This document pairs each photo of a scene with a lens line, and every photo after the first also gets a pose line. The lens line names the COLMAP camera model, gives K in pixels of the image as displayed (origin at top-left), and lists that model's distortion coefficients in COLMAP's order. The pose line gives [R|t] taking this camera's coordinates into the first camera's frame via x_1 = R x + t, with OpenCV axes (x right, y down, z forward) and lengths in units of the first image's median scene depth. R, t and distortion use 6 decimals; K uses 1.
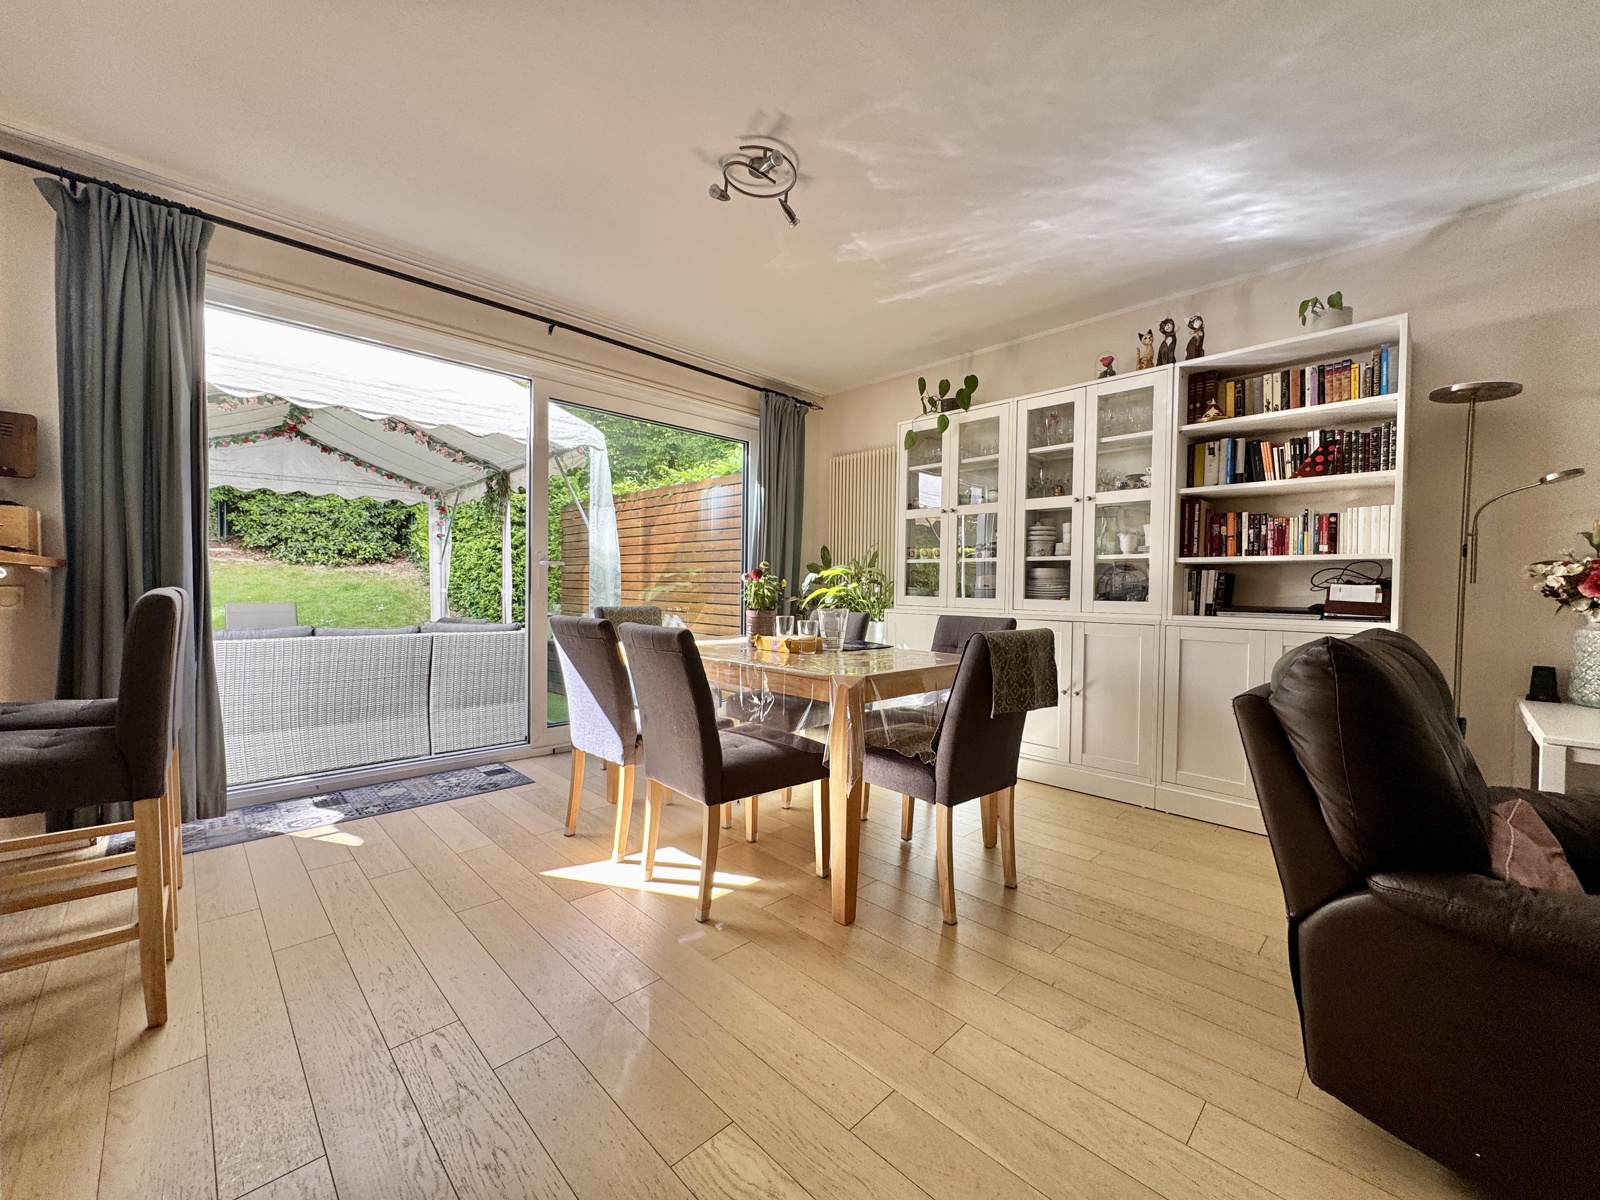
lens RADIAL K [[636.3, 0, 805.3], [0, 636.3, 600.3], [0, 0, 1]] dist [-0.003538, 0.000702]
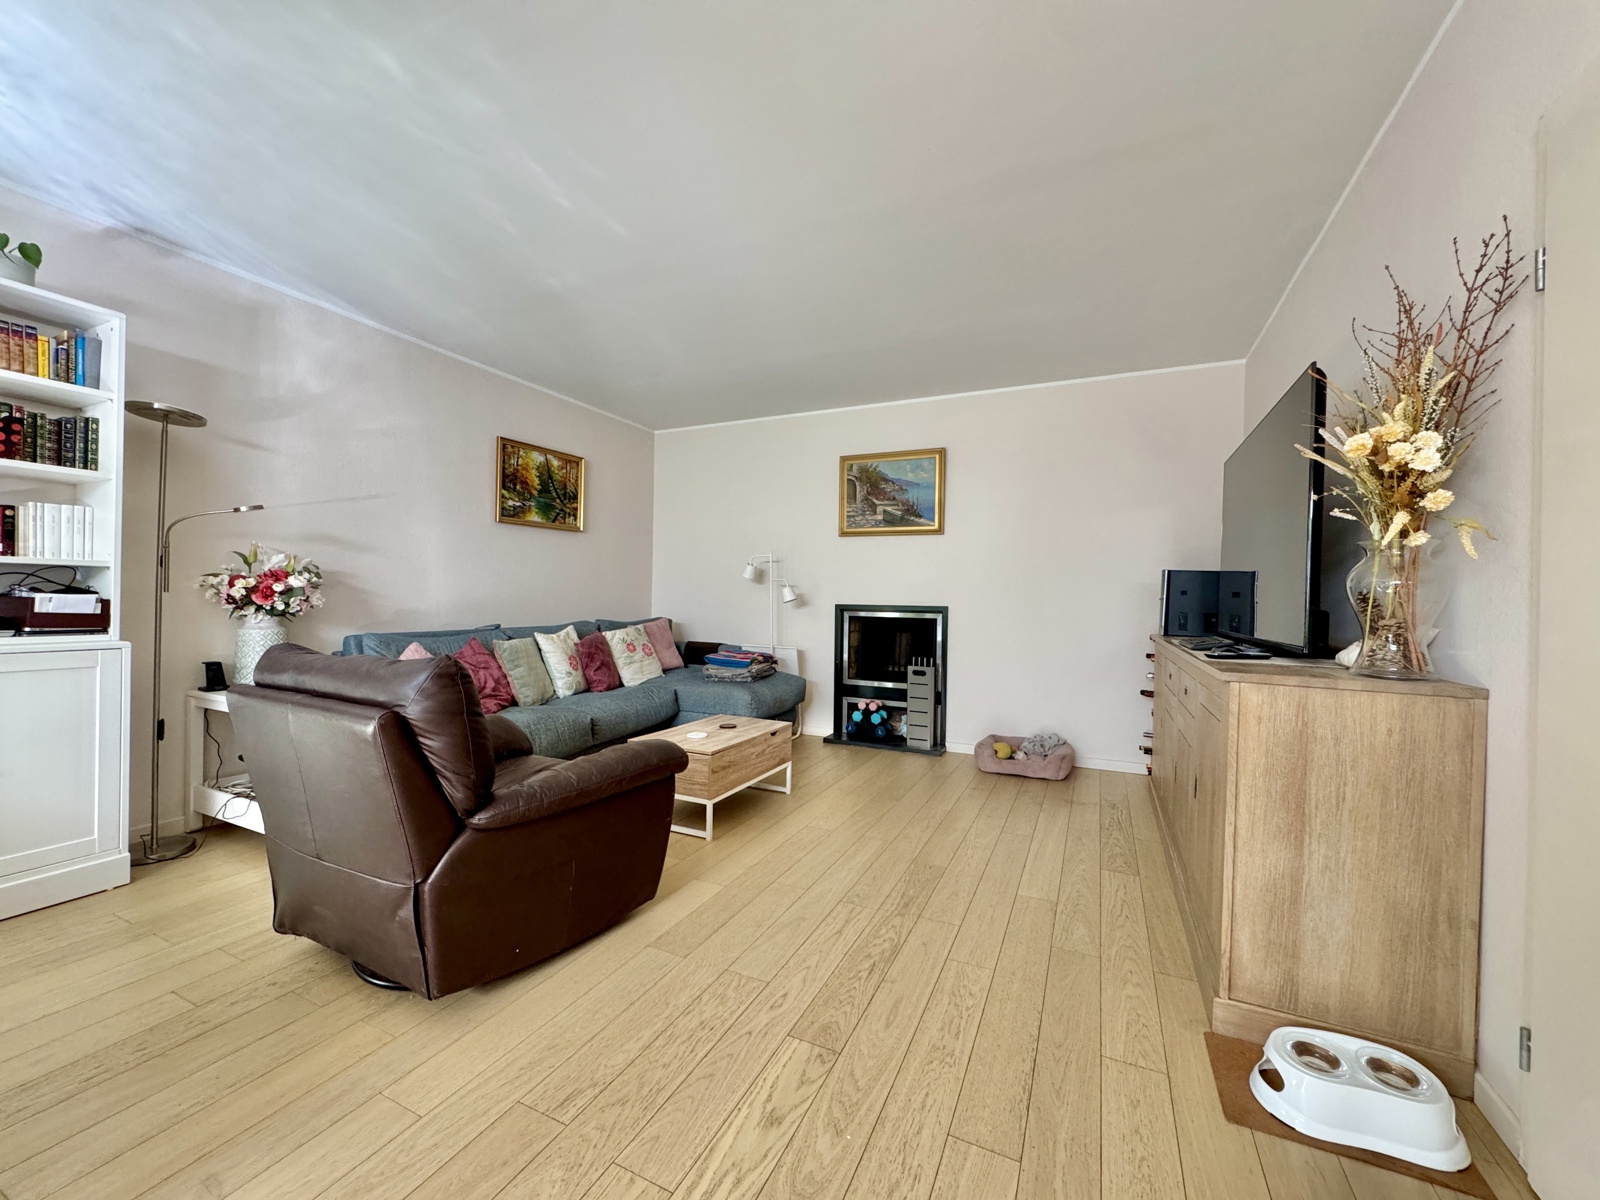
lens RADIAL K [[636.3, 0, 793.5], [0, 636.3, 599.4], [0, 0, 1]] dist [-0.003538, 0.000702]
pose [[-0.329567, -0.021389, 0.943890, -0.254041], [-0.004399, 0.999767, 0.021119, -0.033906], [-0.944122, 0.002807, -0.329584, 0.287007]]
